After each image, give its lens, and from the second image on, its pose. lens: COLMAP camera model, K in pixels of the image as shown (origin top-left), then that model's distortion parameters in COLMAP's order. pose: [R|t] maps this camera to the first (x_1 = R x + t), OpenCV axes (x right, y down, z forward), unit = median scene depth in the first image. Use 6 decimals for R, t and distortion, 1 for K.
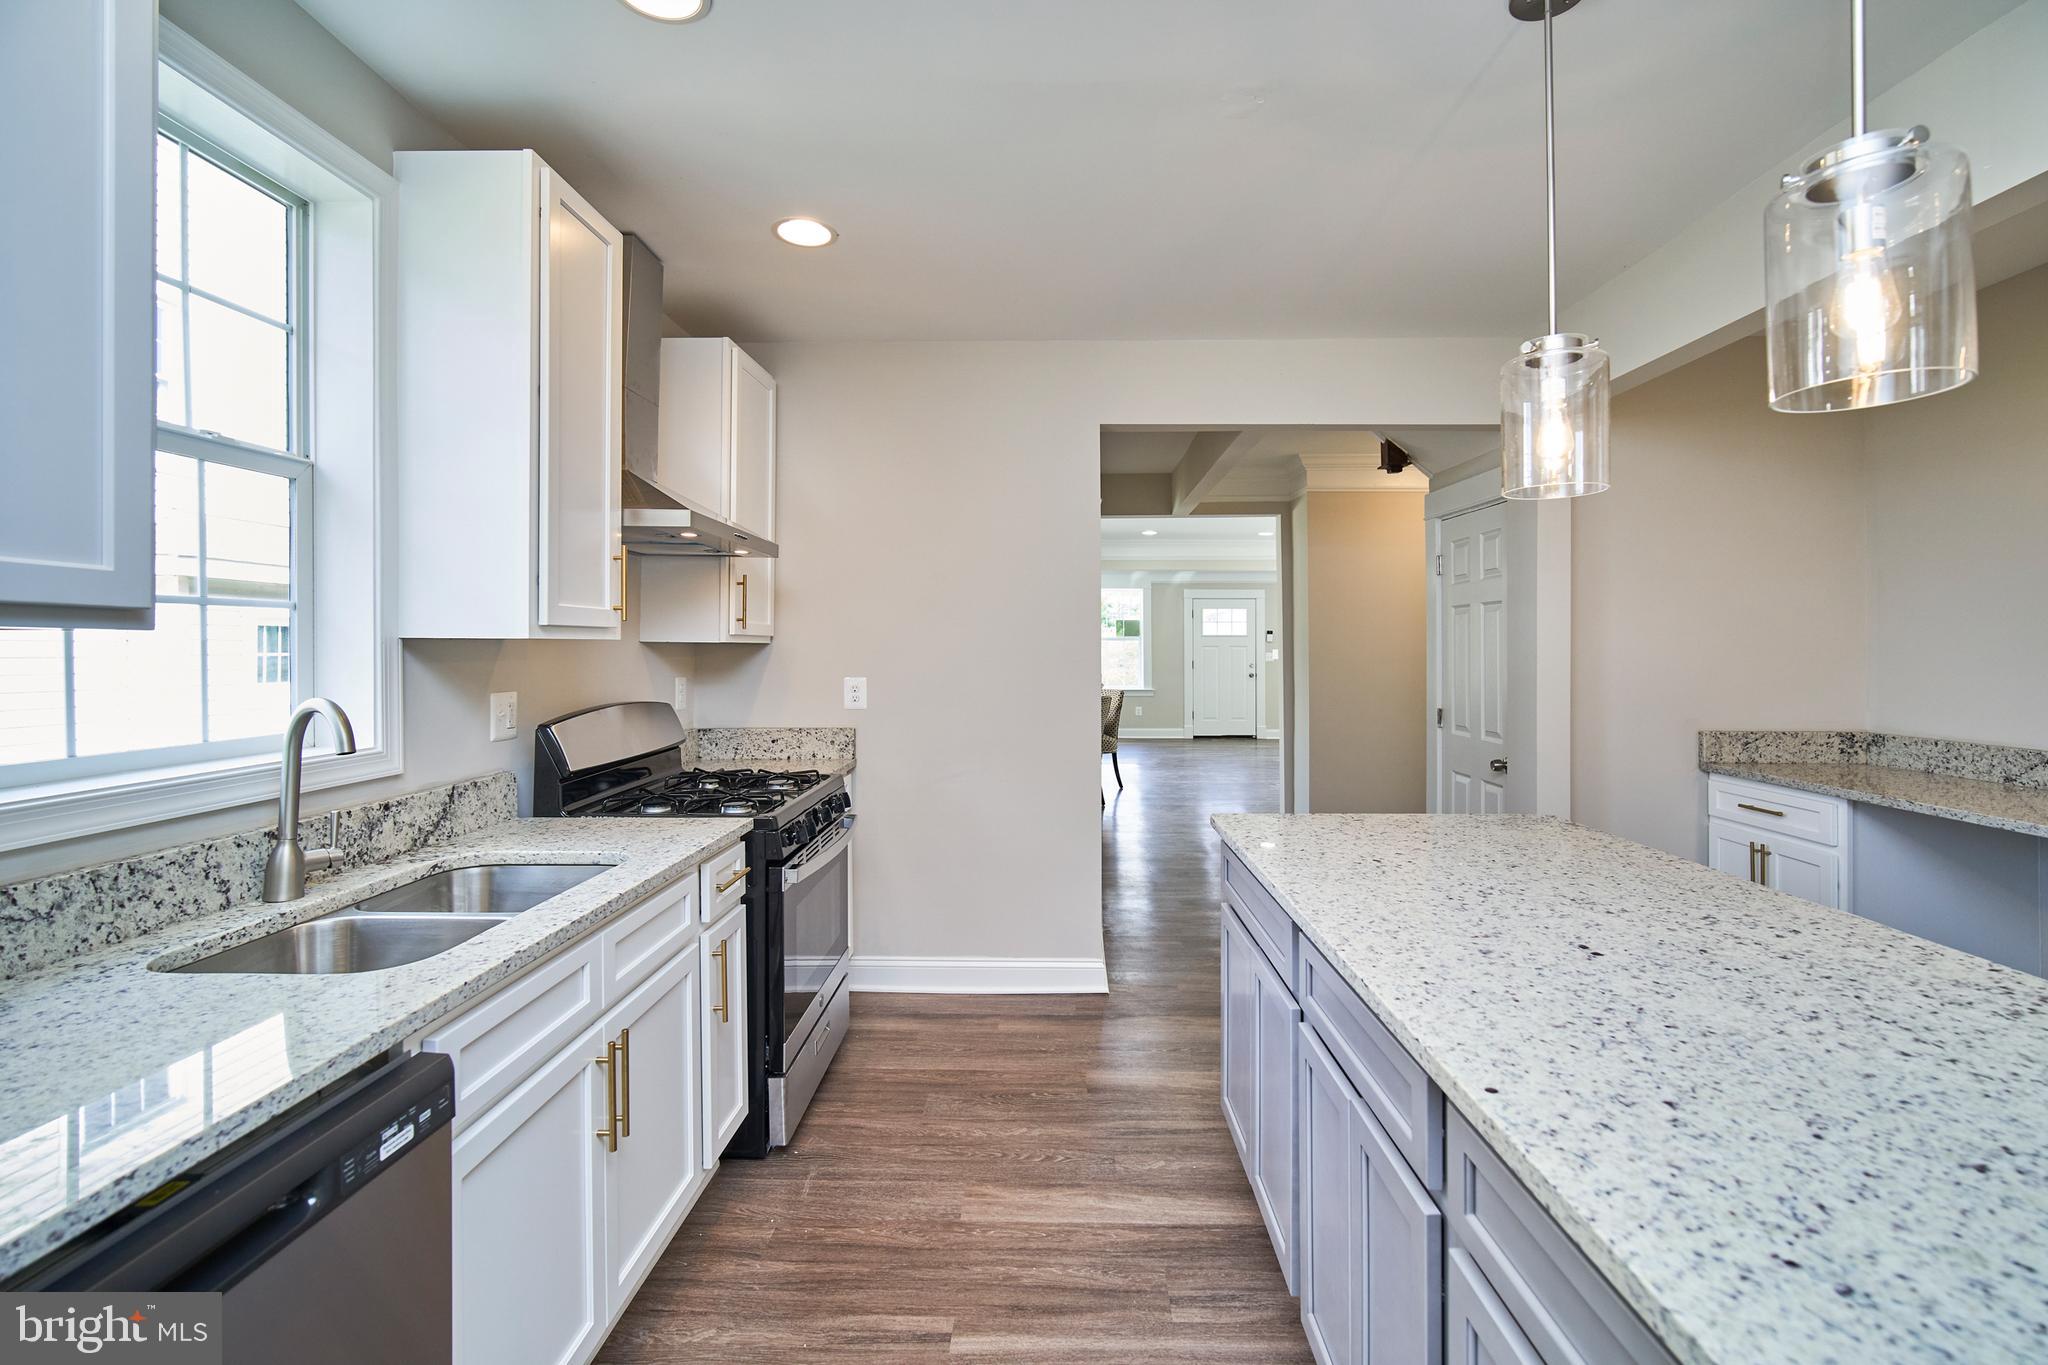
lens RADIAL K [[897.1, 0, 1011.1], [0, 897.1, 653.1], [0, 0, 1]] dist [-0.003228, 0.000682]
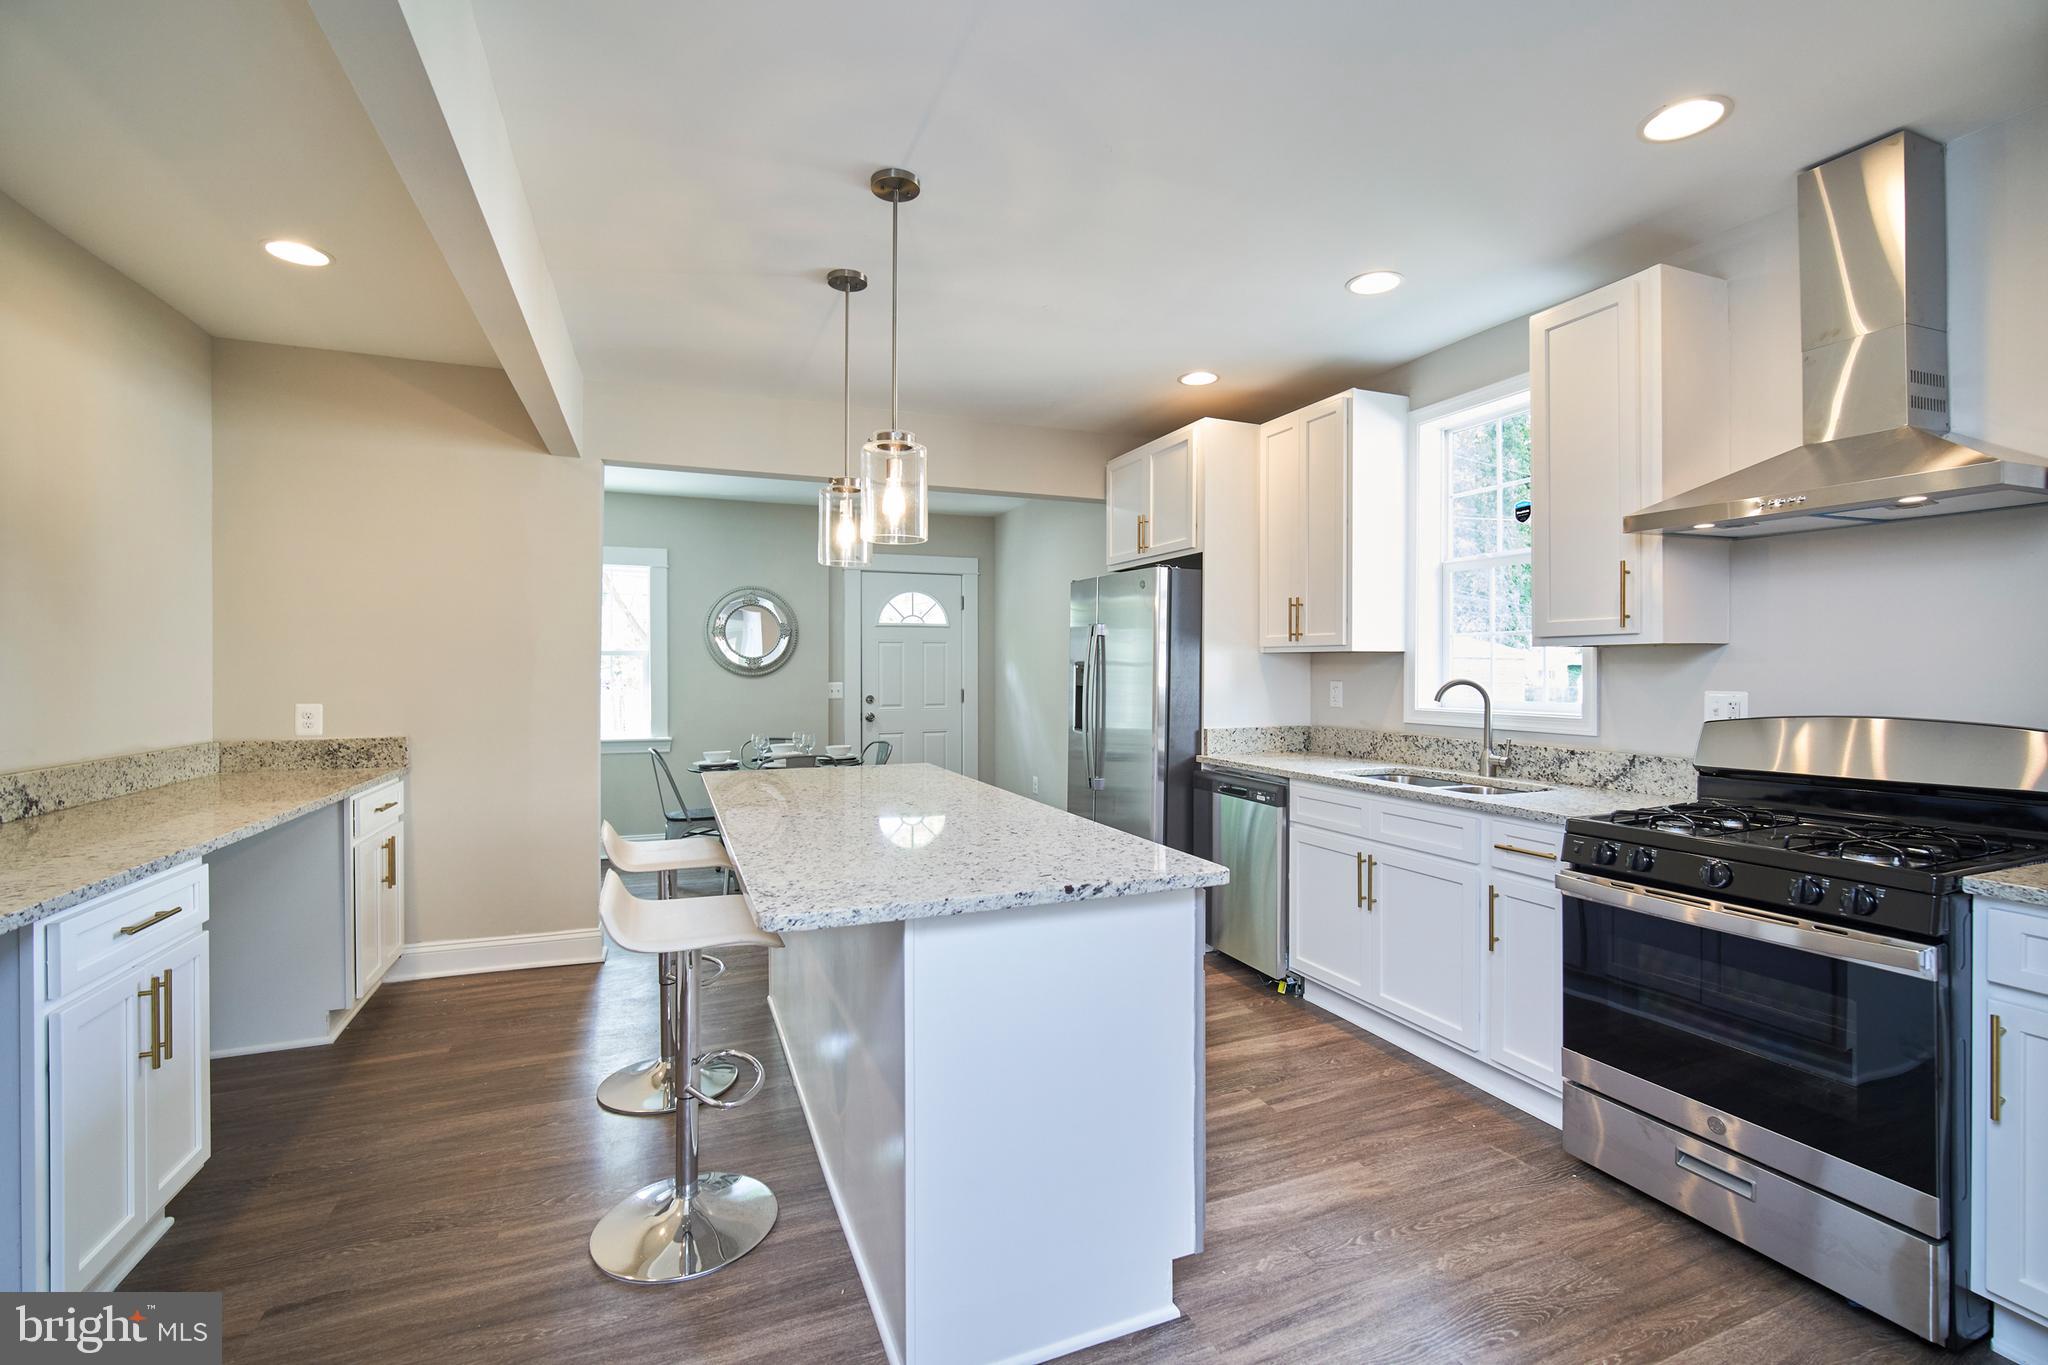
lens RADIAL K [[913.4, 0, 1024.0], [0, 913.4, 682.5], [0, 0, 1]] dist [-0.002464, 0.000039]
pose [[-0.905460, 0.008017, -0.424356, 0.786310], [-0.001279, 0.999766, 0.021617, 0.009178], [0.424429, 0.020116, -0.905238, 1.810001]]
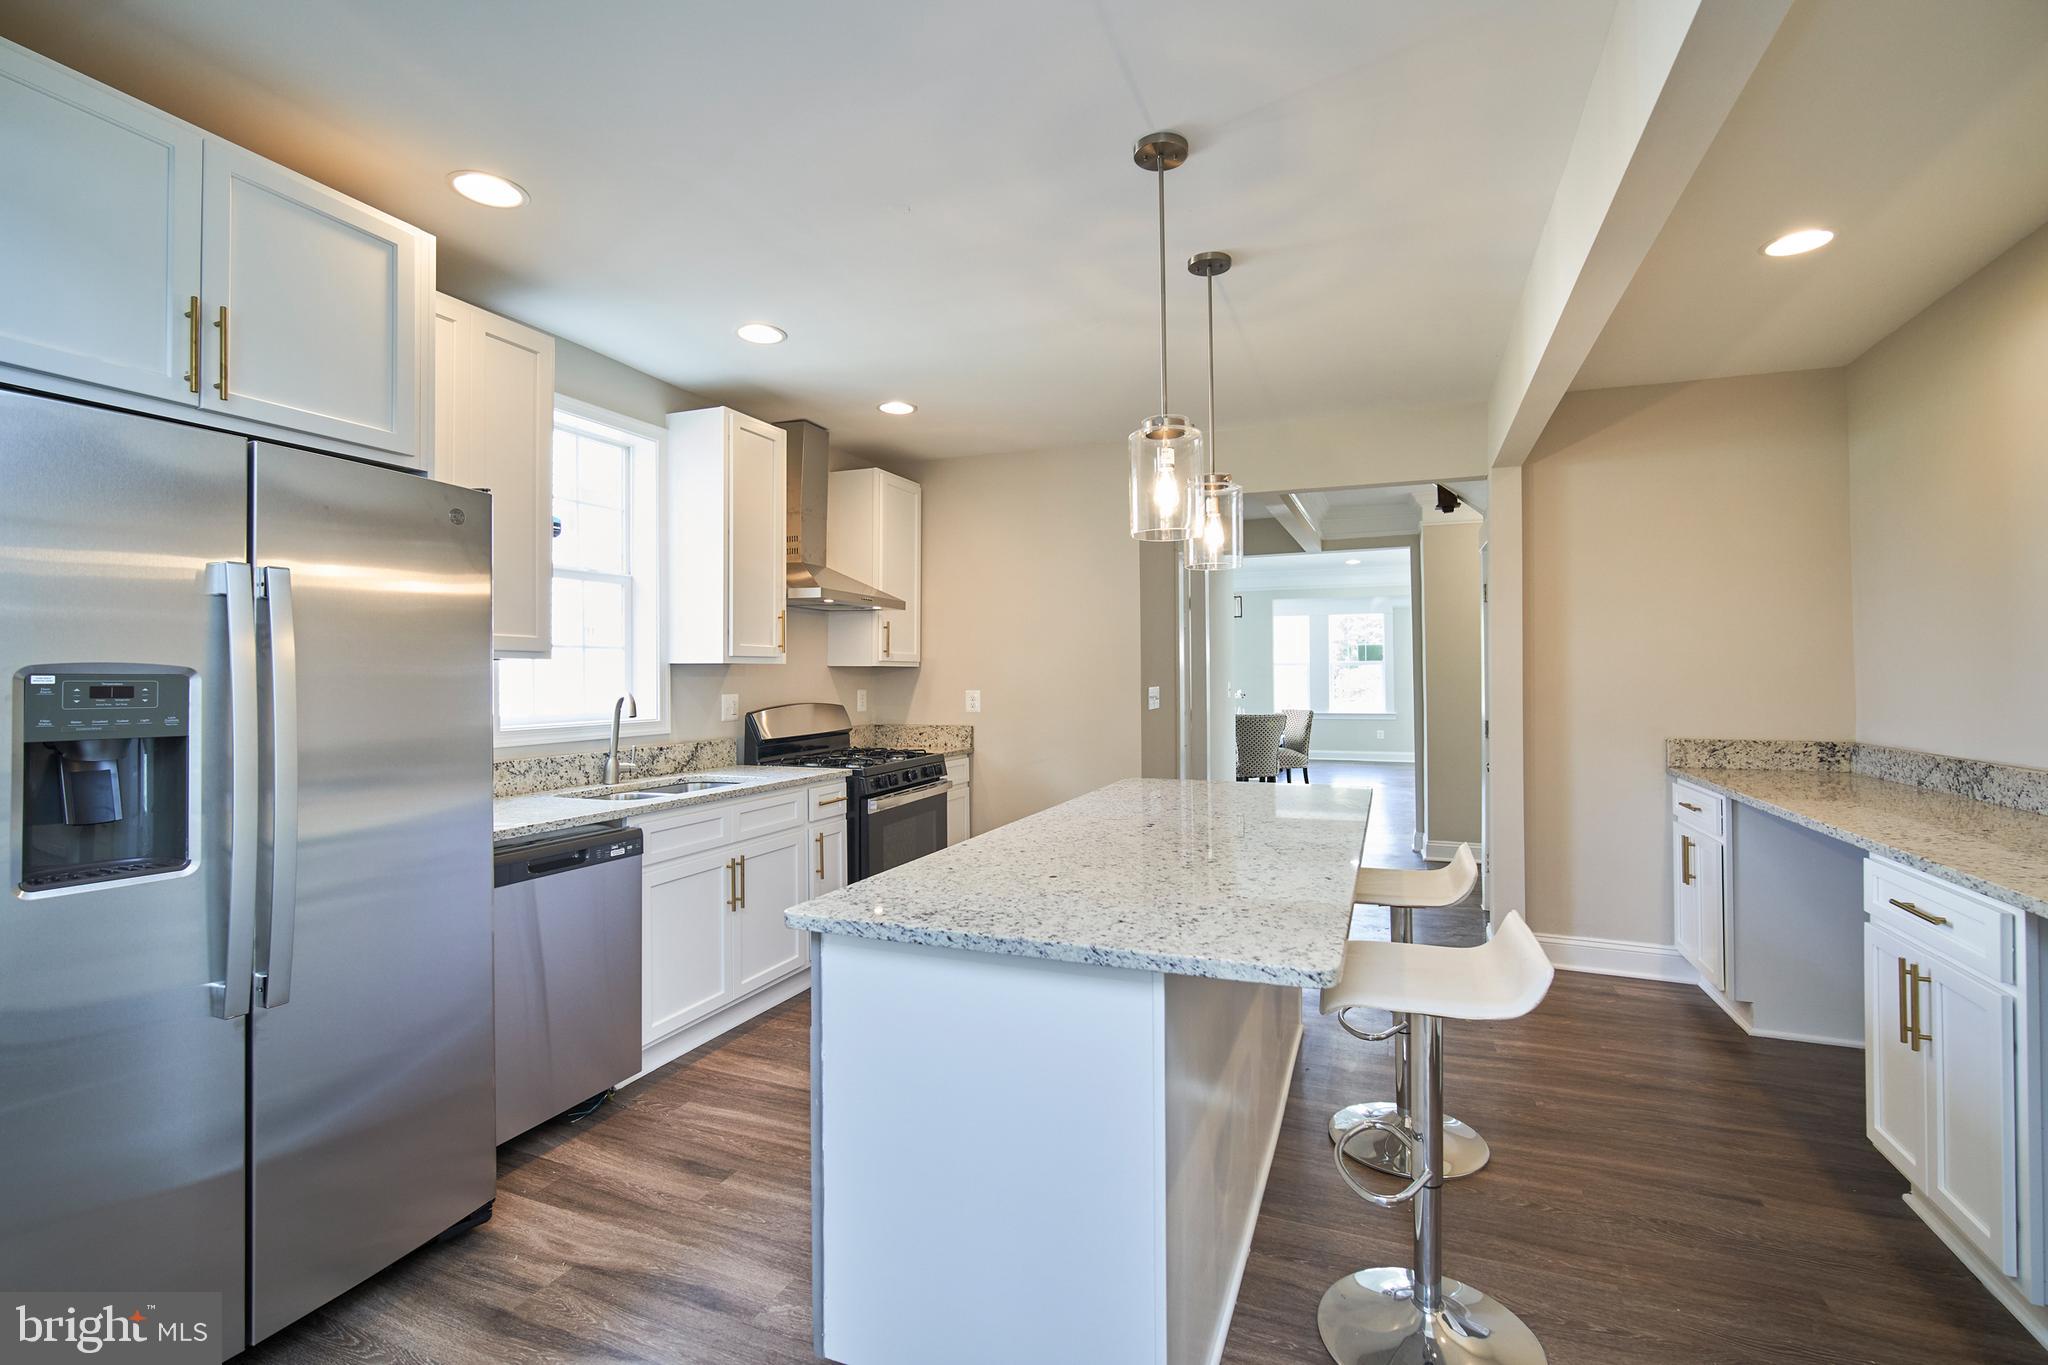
lens RADIAL K [[885.3, 0, 1016.0], [0, 885.3, 669.9], [0, 0, 1]] dist [-0.000639, 0.000069]
pose [[0.939301, -0.007309, -0.343016, 0.623539], [0.003057, 0.999912, -0.012936, 0.021642], [0.343080, 0.011102, 0.939241, -0.499789]]
